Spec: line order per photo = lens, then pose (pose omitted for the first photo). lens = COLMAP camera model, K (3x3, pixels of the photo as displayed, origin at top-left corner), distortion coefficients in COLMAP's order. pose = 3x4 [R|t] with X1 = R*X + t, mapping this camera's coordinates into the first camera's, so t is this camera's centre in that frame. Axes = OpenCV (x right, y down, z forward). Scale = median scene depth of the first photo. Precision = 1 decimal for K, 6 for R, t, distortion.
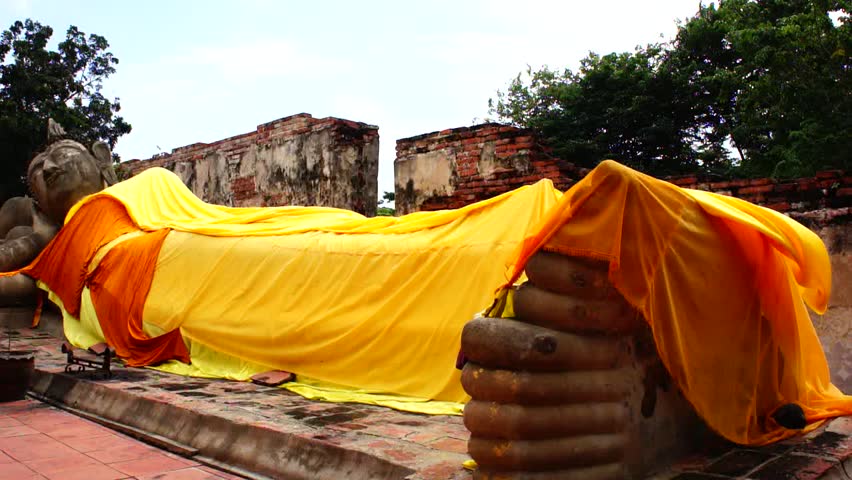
lens RADIAL K [[868.9, 0, 426.4], [0, 868.9, 202.1], [0, 0, 1]] dist [-0.048061, 0.029341]
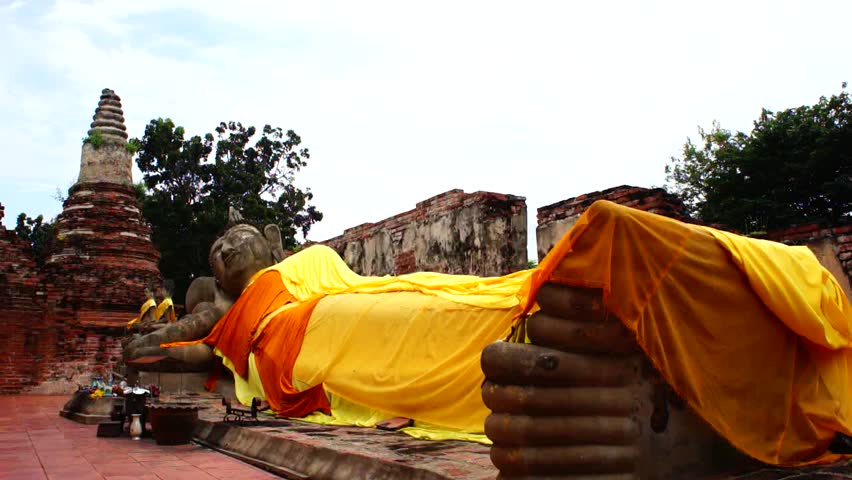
lens RADIAL K [[882.5, 0, 426.0], [0, 882.5, 240.0], [0, 0, 1]] dist [0.000590, 0.003948]
pose [[0.971039, -0.048098, -0.234030, 0.126142], [0.036371, 0.997869, -0.054173, 0.028988], [0.236137, 0.044093, 0.970719, -0.086884]]
